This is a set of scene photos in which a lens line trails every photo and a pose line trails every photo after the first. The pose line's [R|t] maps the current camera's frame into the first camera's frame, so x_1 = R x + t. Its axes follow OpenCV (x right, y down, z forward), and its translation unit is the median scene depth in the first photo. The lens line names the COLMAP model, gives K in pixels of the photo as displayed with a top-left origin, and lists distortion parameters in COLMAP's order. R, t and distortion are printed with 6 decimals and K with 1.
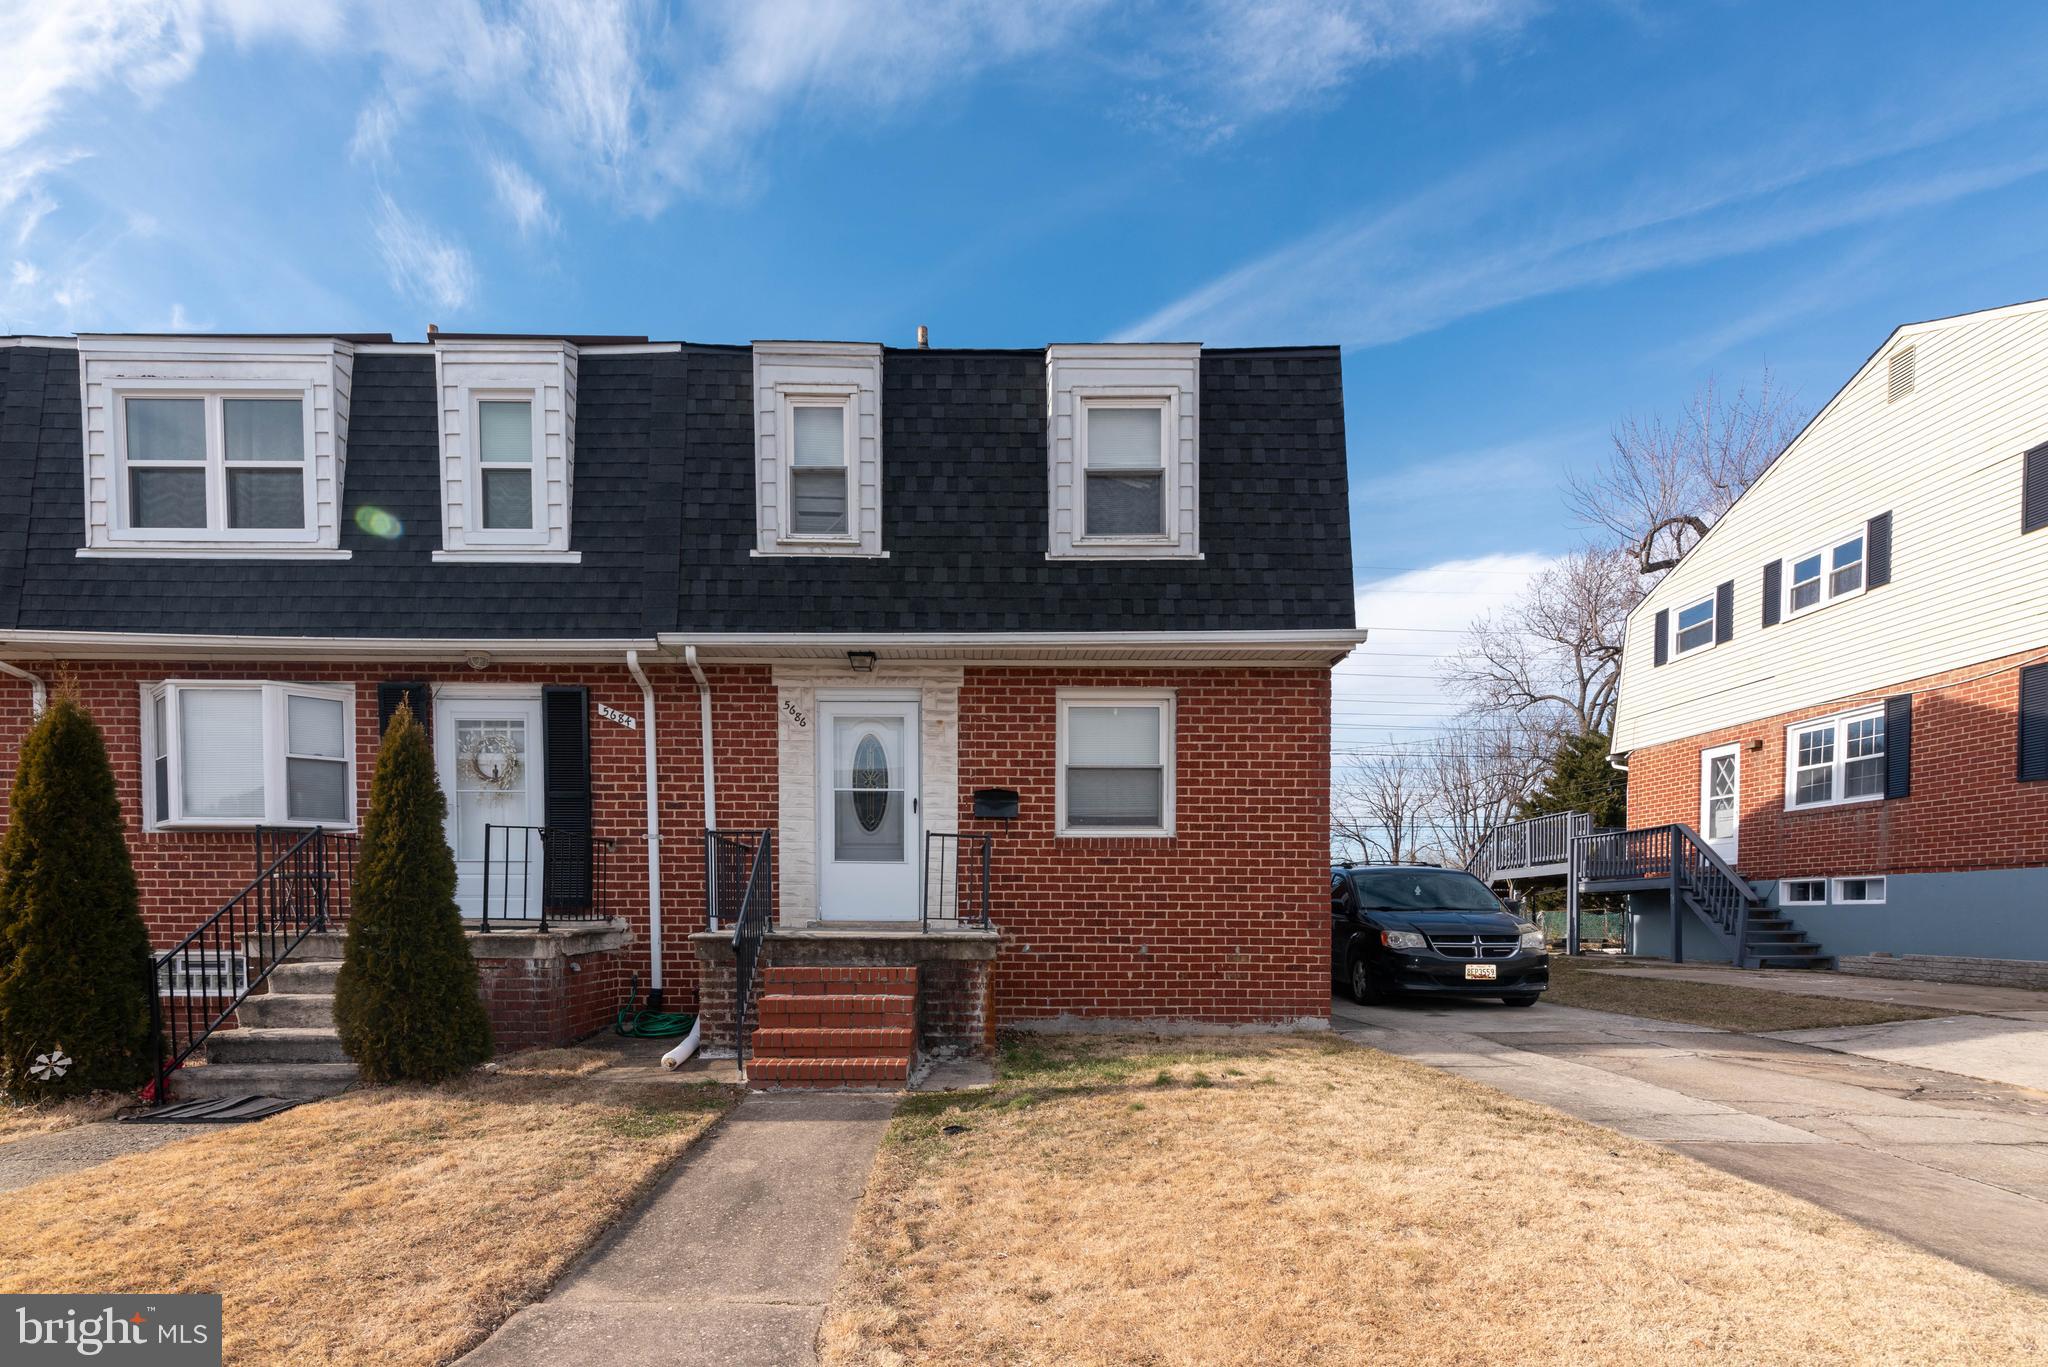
lens RADIAL K [[1014.9, 0, 1024.0], [0, 1014.9, 683.5], [0, 0, 1]] dist [0.000001, -0.000175]
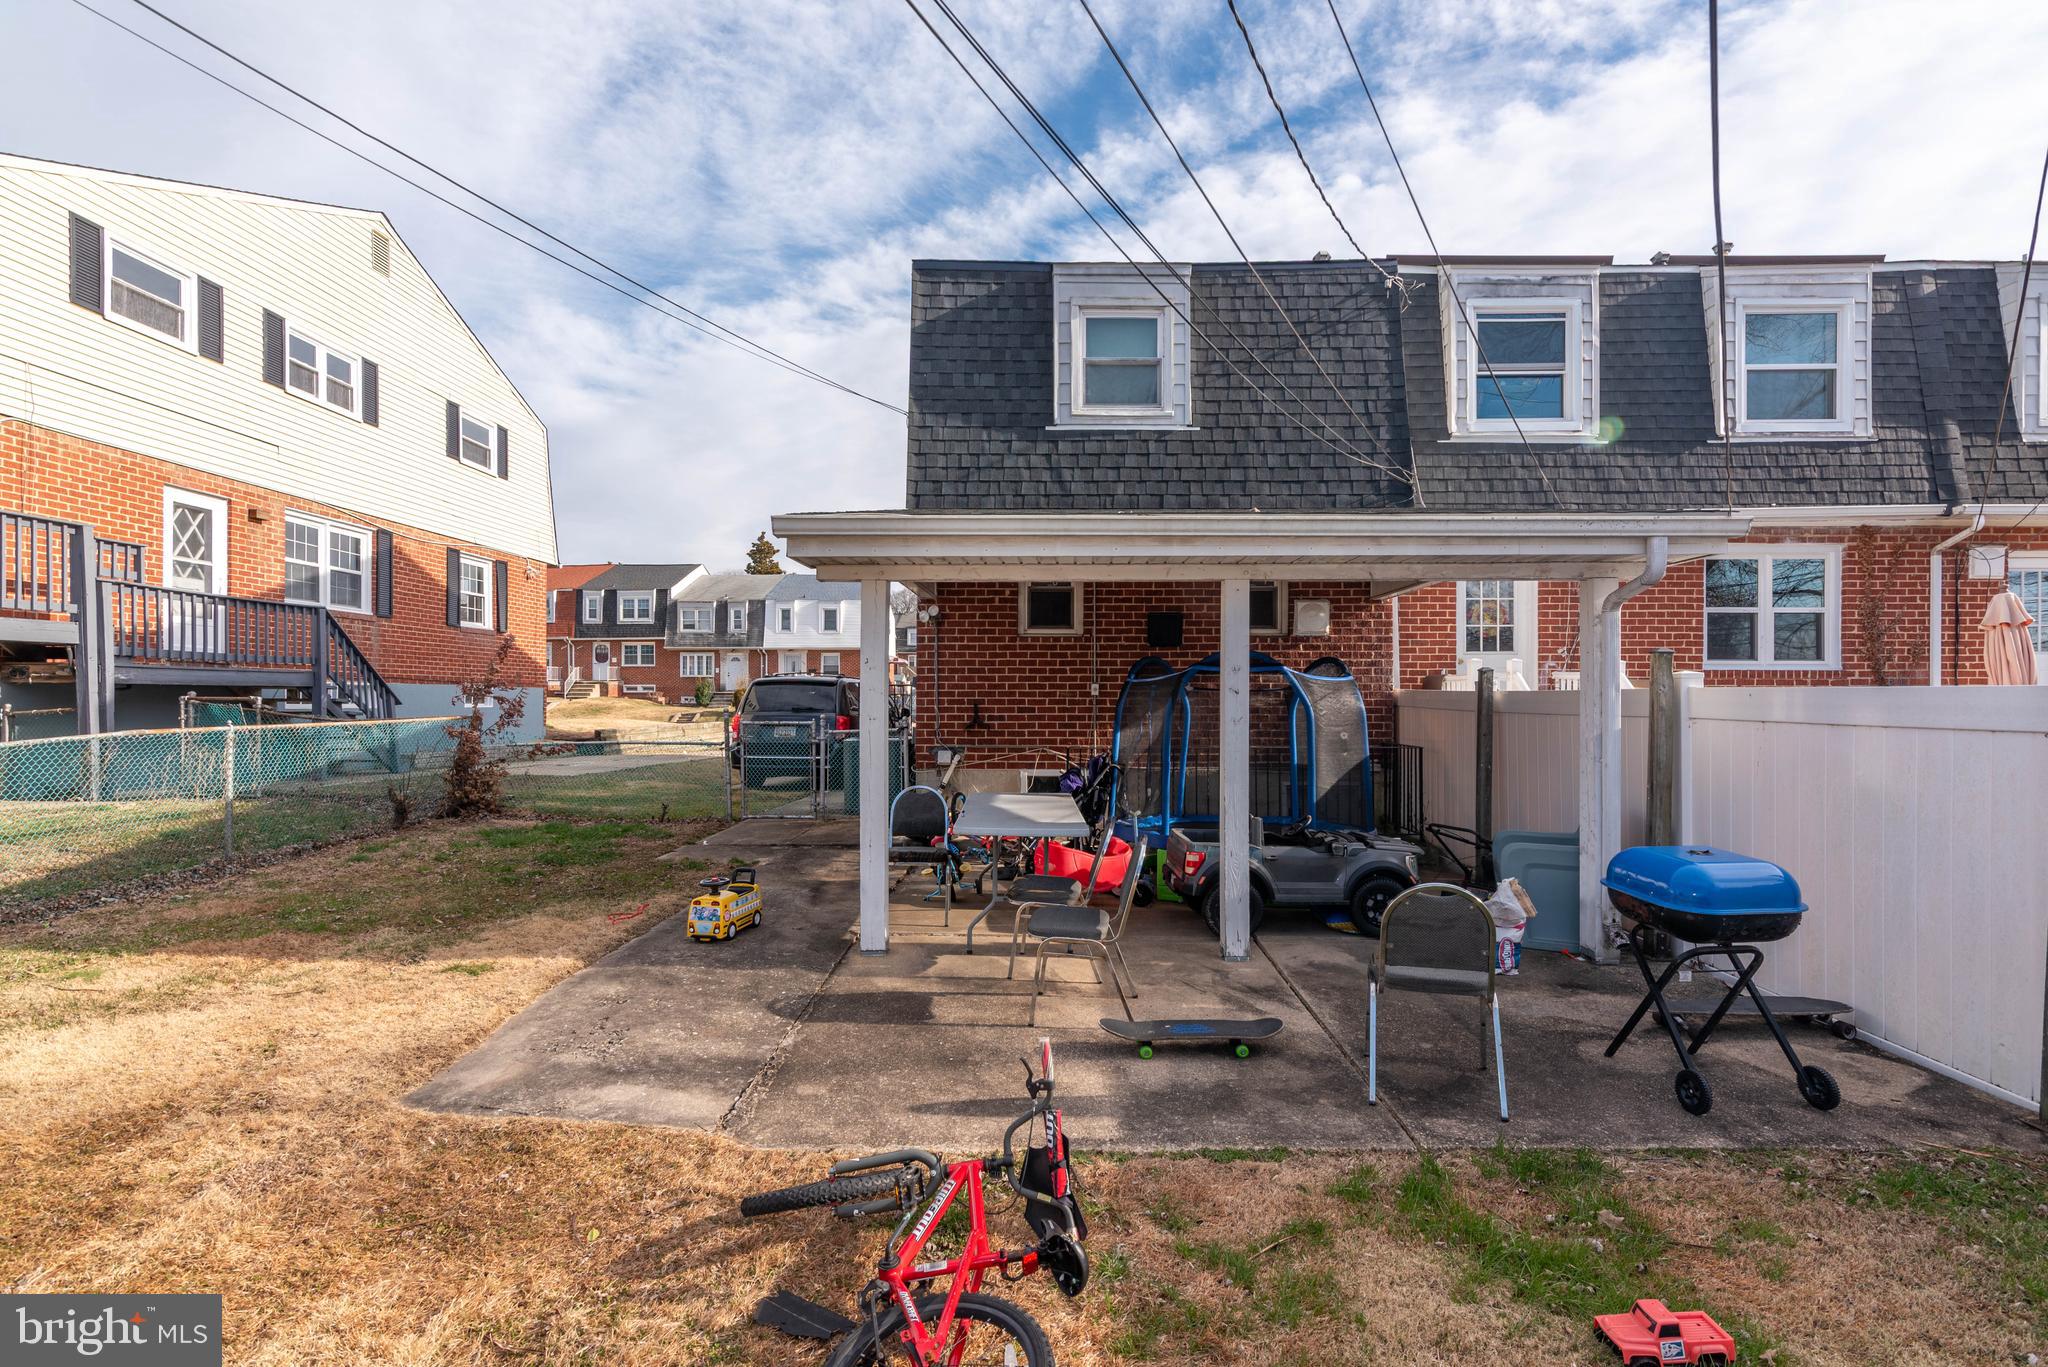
lens RADIAL K [[1014.9, 0, 1024.0], [0, 1014.9, 683.5], [0, 0, 1]] dist [0.000001, -0.000175]
pose [[-0.998844, 0.000942, 0.048070, 0.077480], [-0.010340, 0.972201, -0.233919, 0.378621], [-0.046954, -0.234145, -0.971067, 1.751942]]
